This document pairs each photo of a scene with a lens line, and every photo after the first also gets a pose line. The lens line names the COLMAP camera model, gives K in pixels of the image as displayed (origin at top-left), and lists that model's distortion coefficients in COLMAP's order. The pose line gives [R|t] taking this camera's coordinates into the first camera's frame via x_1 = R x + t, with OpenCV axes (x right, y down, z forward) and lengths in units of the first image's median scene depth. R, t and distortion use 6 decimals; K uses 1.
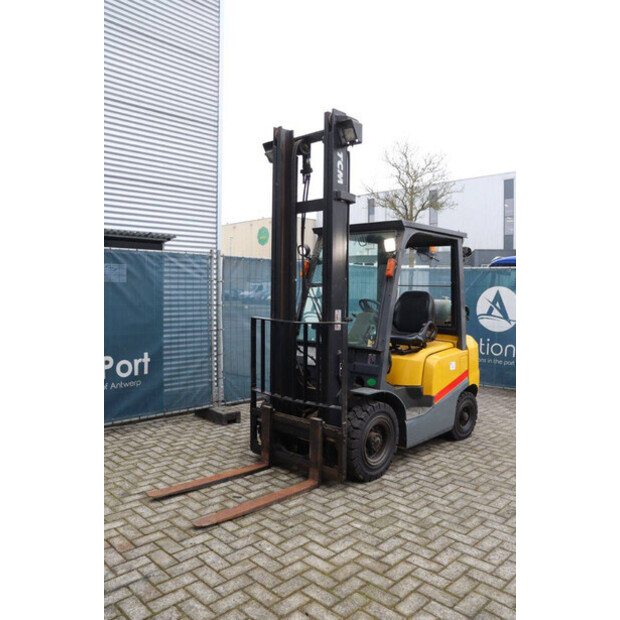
lens RADIAL K [[505.1, 0, 308.5], [0, 505.1, 321.8], [0, 0, 1]] dist [-0.173270, 0.143757]
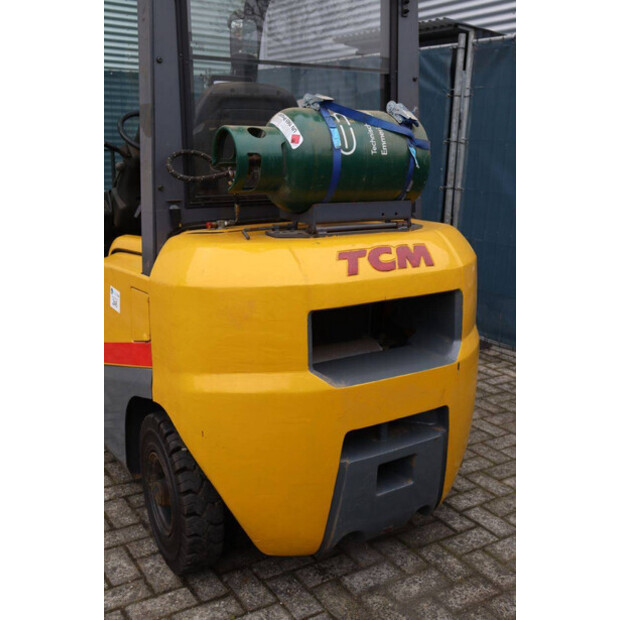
lens RADIAL K [[705.8, 0, 305.2], [0, 705.8, 307.2], [0, 0, 1]] dist [-0.009474, 0.000000]
pose [[-0.228191, 0.206851, -0.951389, 0.938879], [-0.080515, 0.969814, 0.230169, -0.037945], [0.970282, 0.129123, -0.204648, 1.577458]]
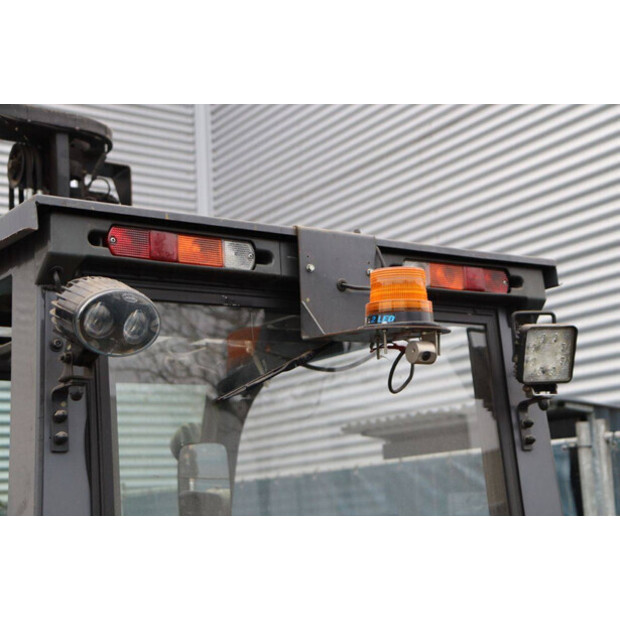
lens RADIAL K [[1207.9, 0, 315.3], [0, 1207.9, 312.1], [0, 0, 1]] dist [0.109457, 0.000000]
pose [[-0.197600, -0.191026, -0.961490, 0.835744], [-0.009611, 0.981160, -0.192958, -0.107971], [0.980236, -0.028888, -0.195713, 1.514445]]
